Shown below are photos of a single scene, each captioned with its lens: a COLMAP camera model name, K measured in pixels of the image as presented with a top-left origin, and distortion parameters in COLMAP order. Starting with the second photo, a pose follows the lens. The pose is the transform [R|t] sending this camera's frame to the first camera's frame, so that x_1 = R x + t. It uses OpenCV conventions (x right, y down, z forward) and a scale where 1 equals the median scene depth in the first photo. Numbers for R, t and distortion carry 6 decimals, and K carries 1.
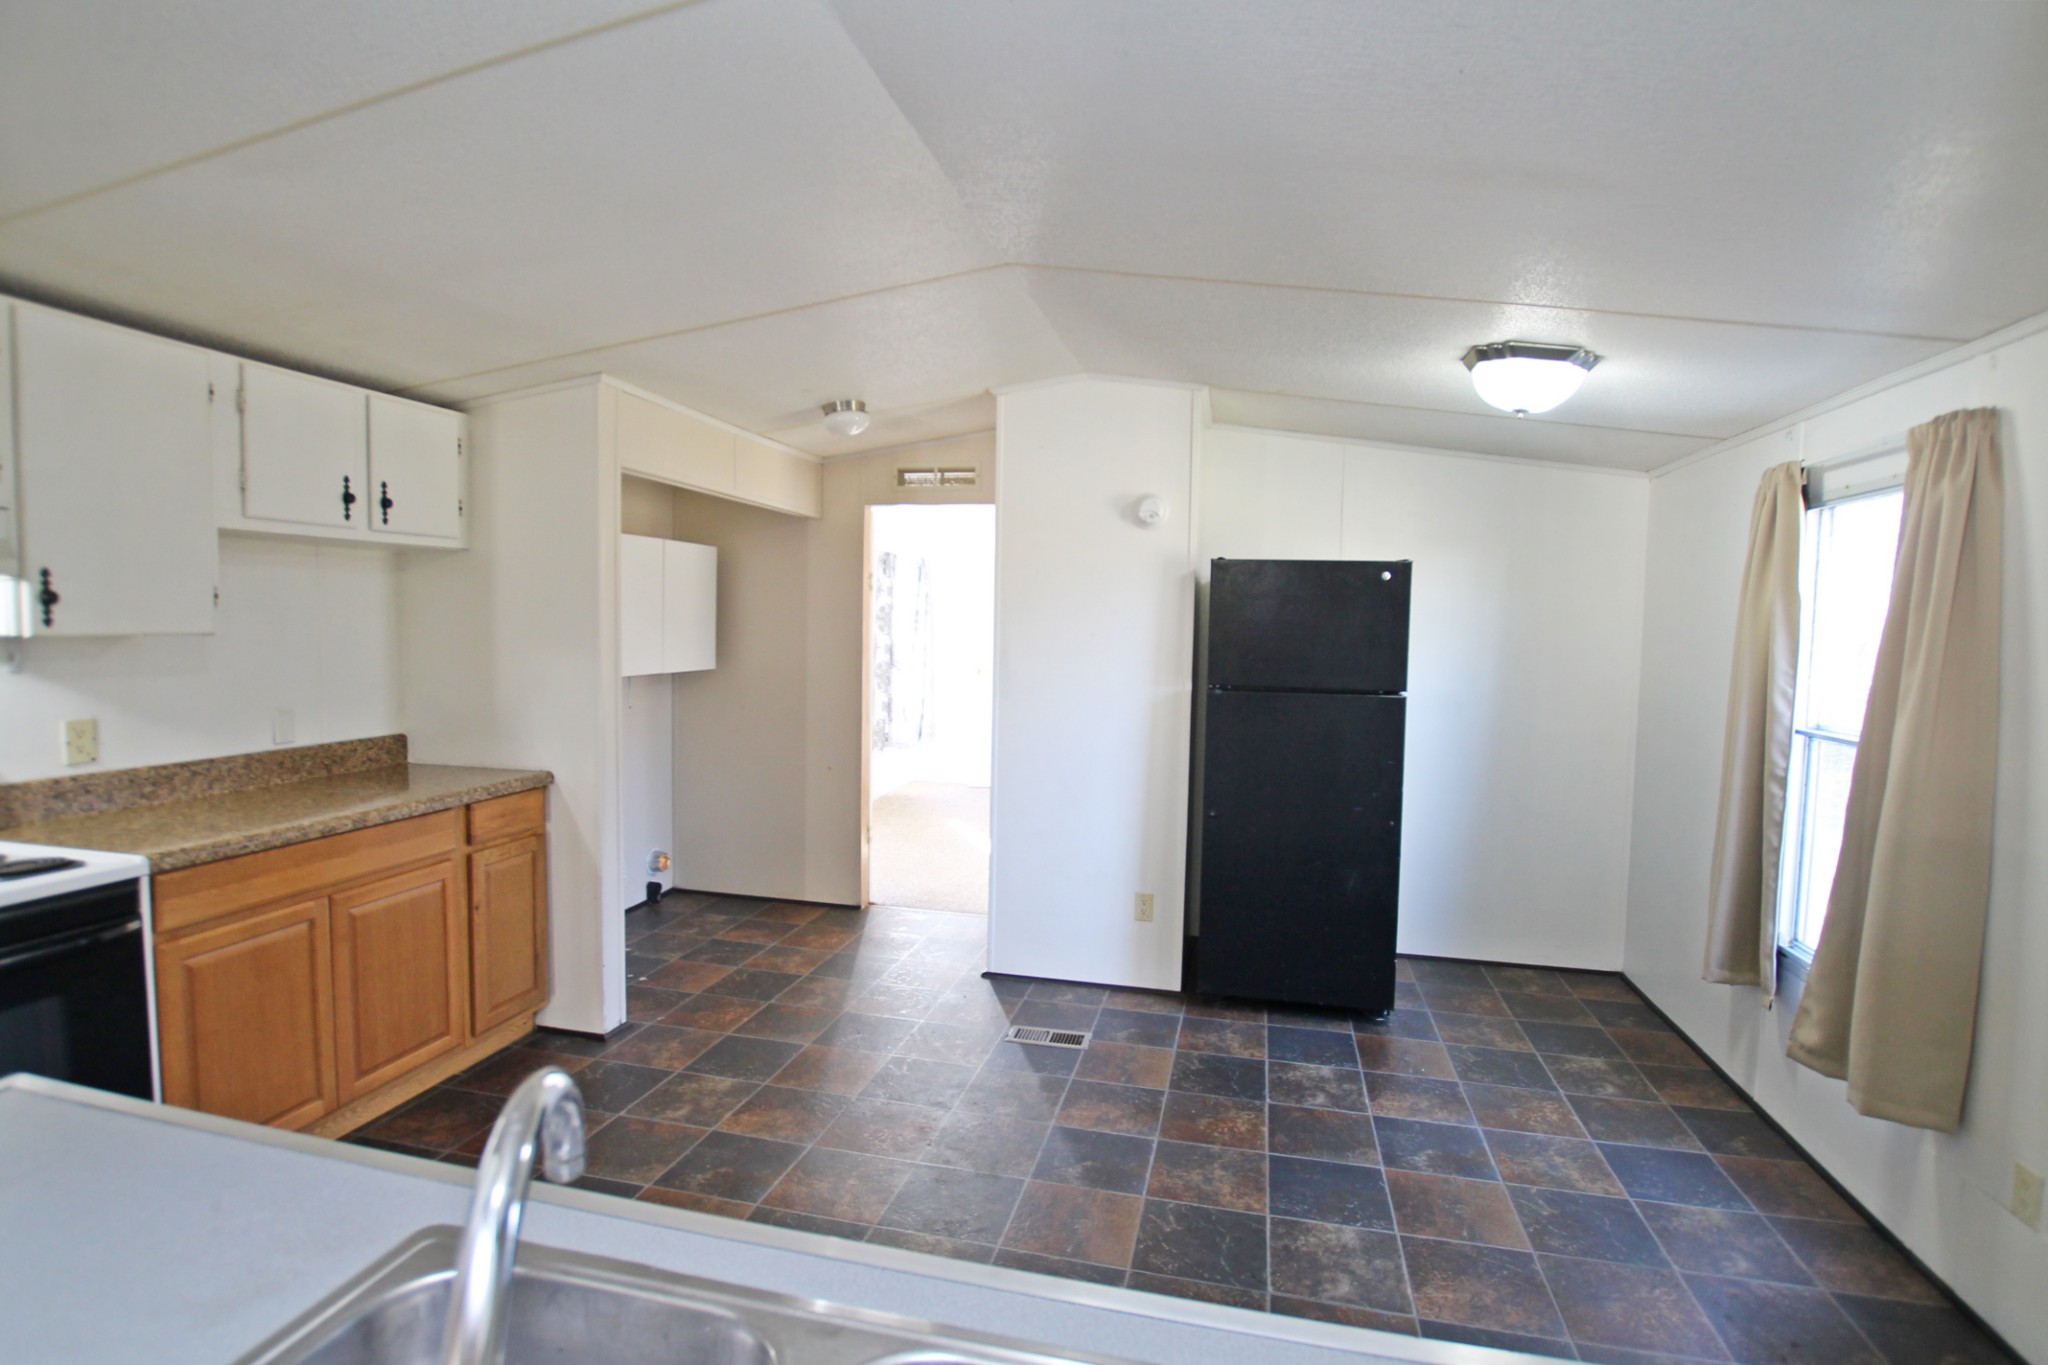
lens RADIAL K [[982.7, 0, 1035.6], [0, 982.7, 688.1], [0, 0, 1]] dist [-0.029910, 0.002375]
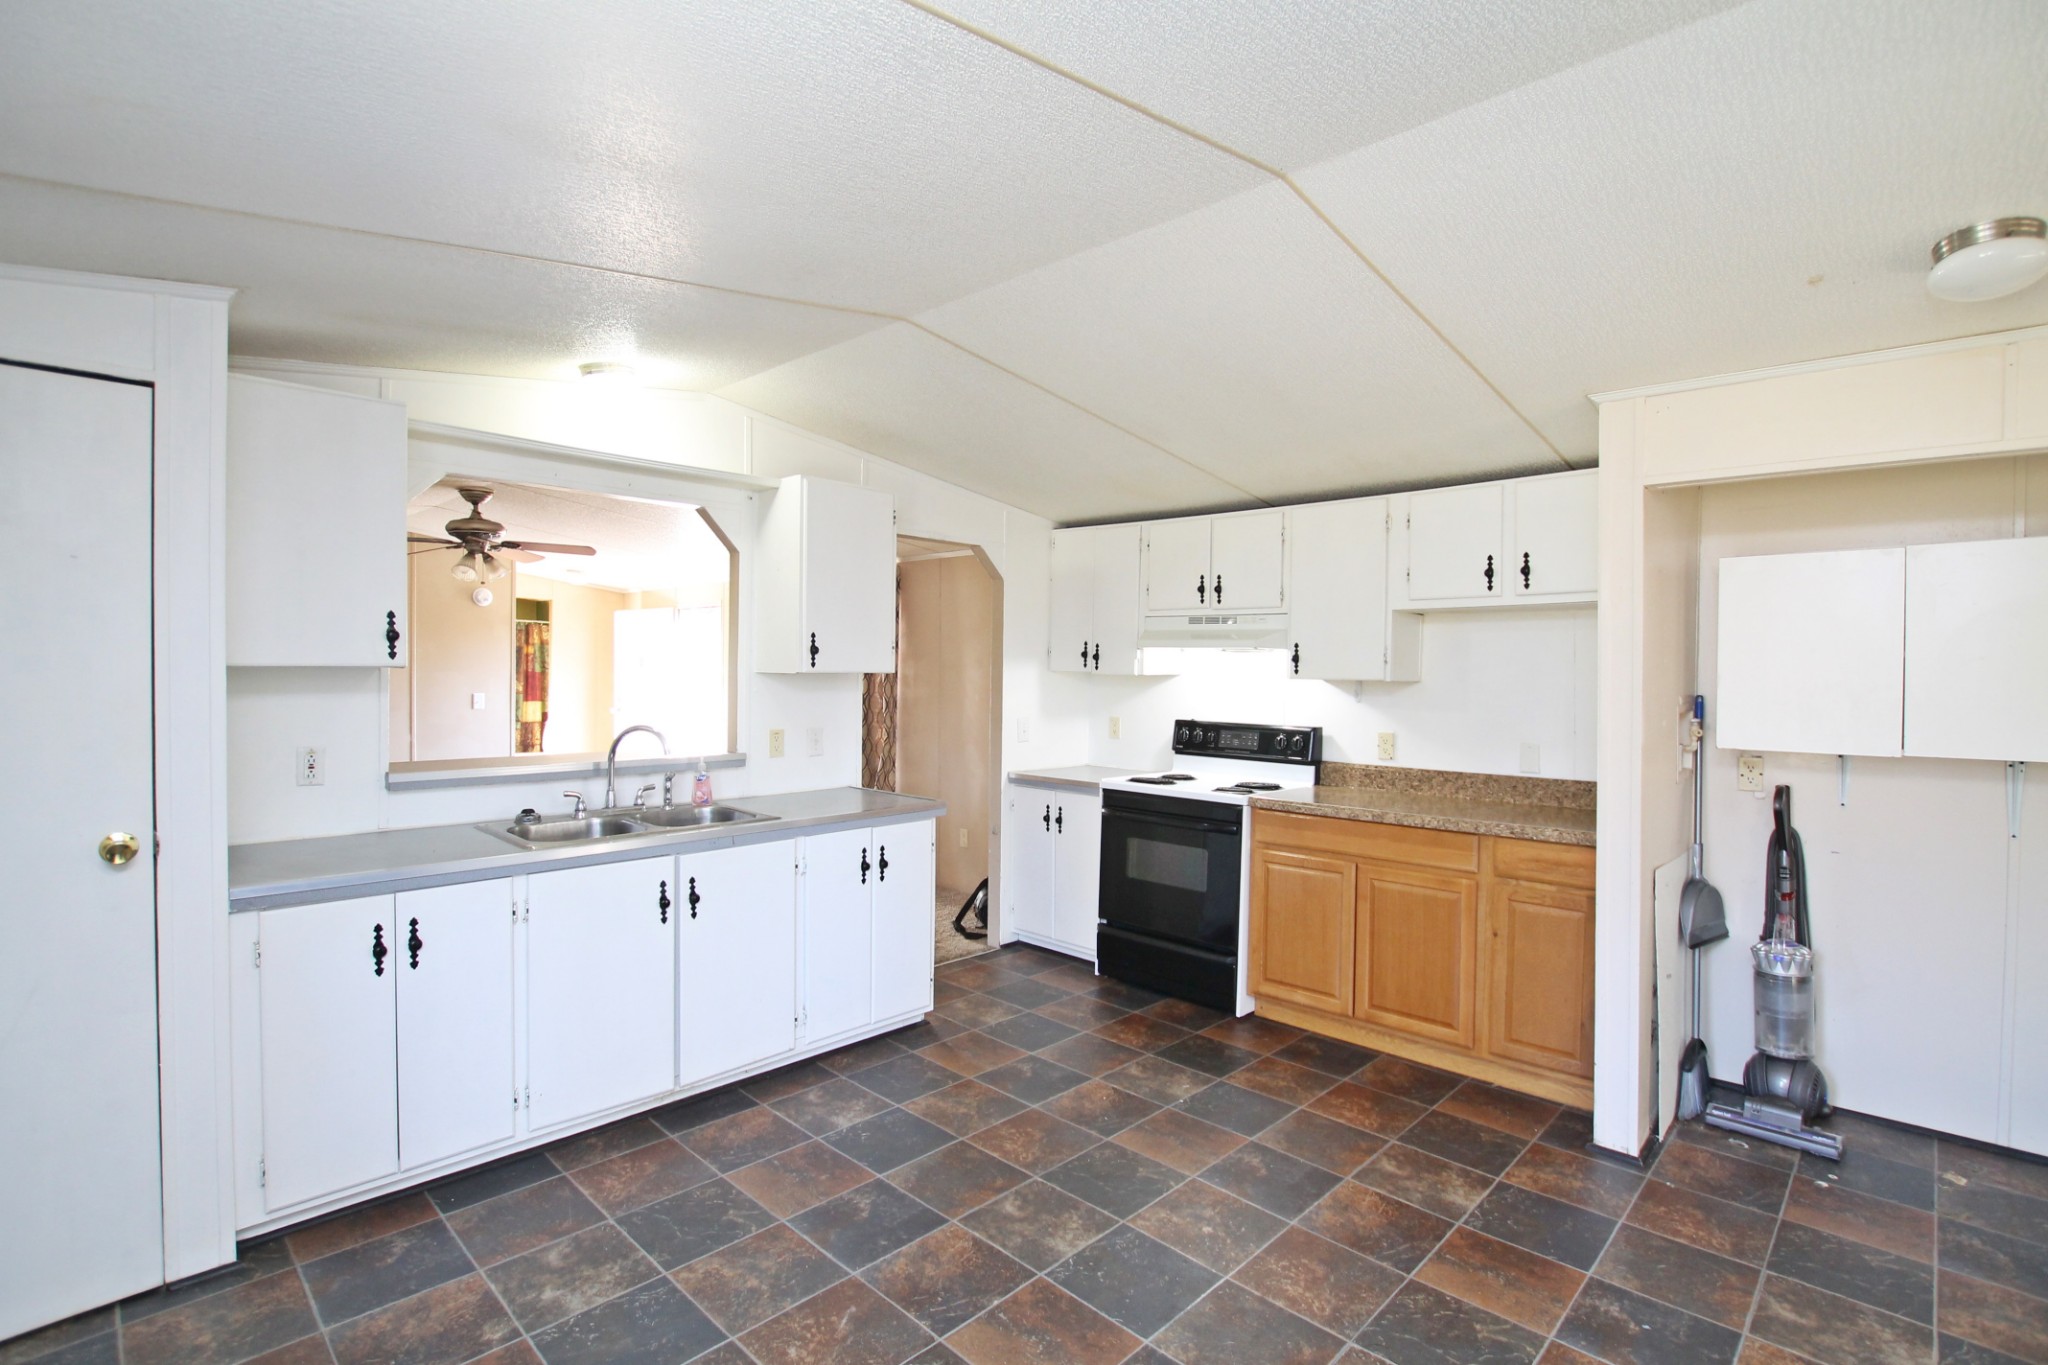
lens RADIAL K [[982.7, 0, 1096.5], [0, 982.7, 672.4], [0, 0, 1]] dist [-0.029910, 0.002375]
pose [[-0.498012, -0.013124, -0.867071, 0.549153], [-0.065711, 0.997582, 0.022642, -0.059078], [0.864677, 0.068253, -0.497670, 1.152019]]
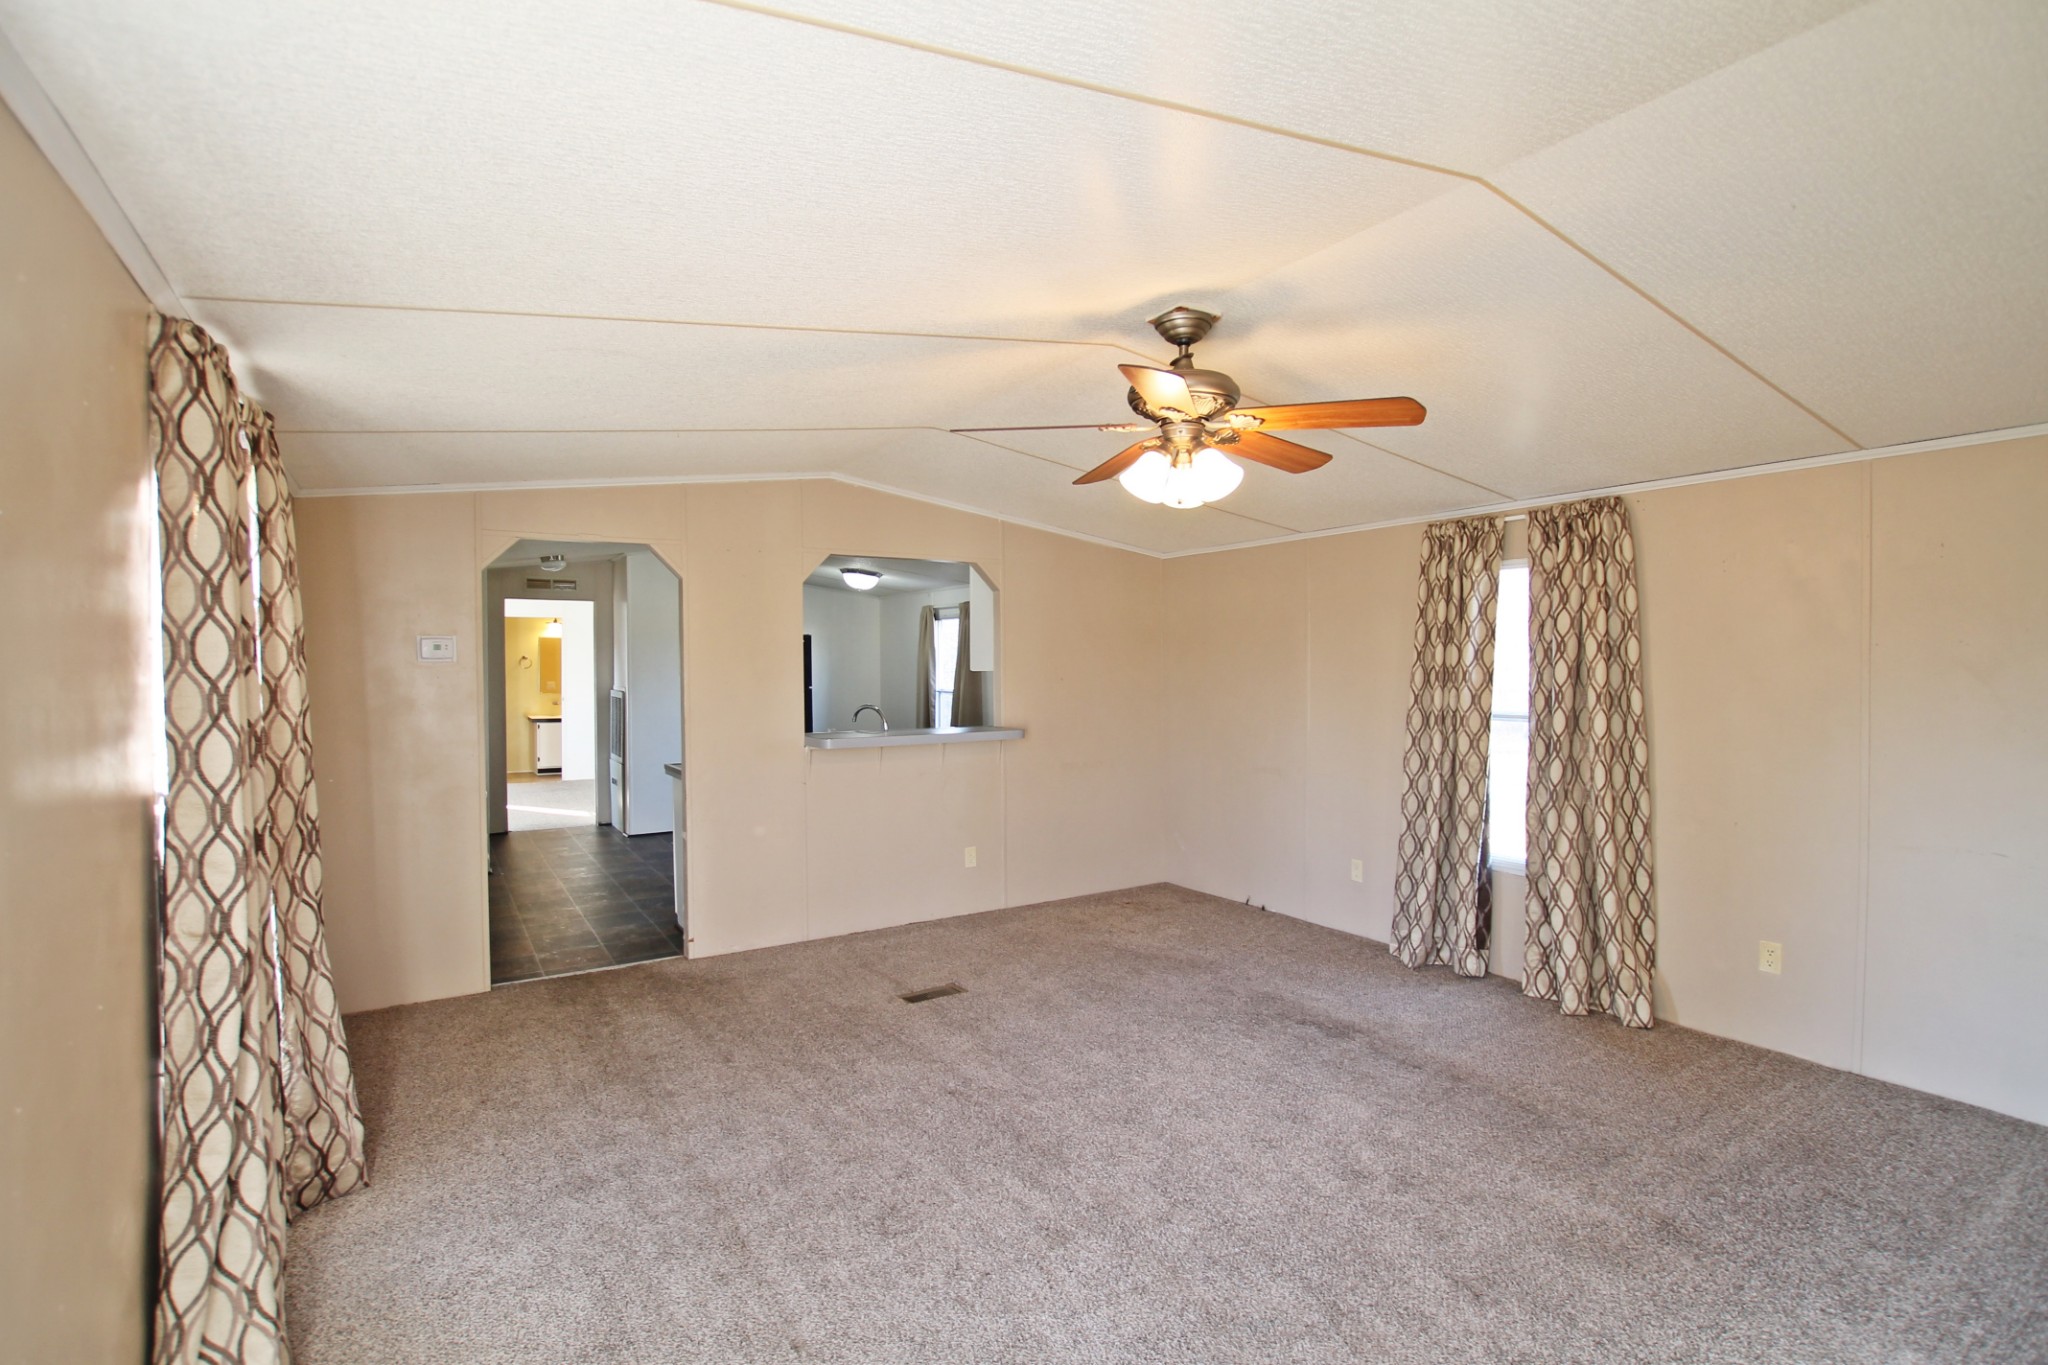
lens RADIAL K [[982.7, 0, 1008.6], [0, 982.7, 673.1], [0, 0, 1]] dist [-0.029910, 0.002375]
pose [[0.714774, -0.036641, 0.698395, -1.196644], [0.071135, 0.997256, -0.020483, 0.069673], [-0.695728, 0.064321, 0.715419, -1.362098]]
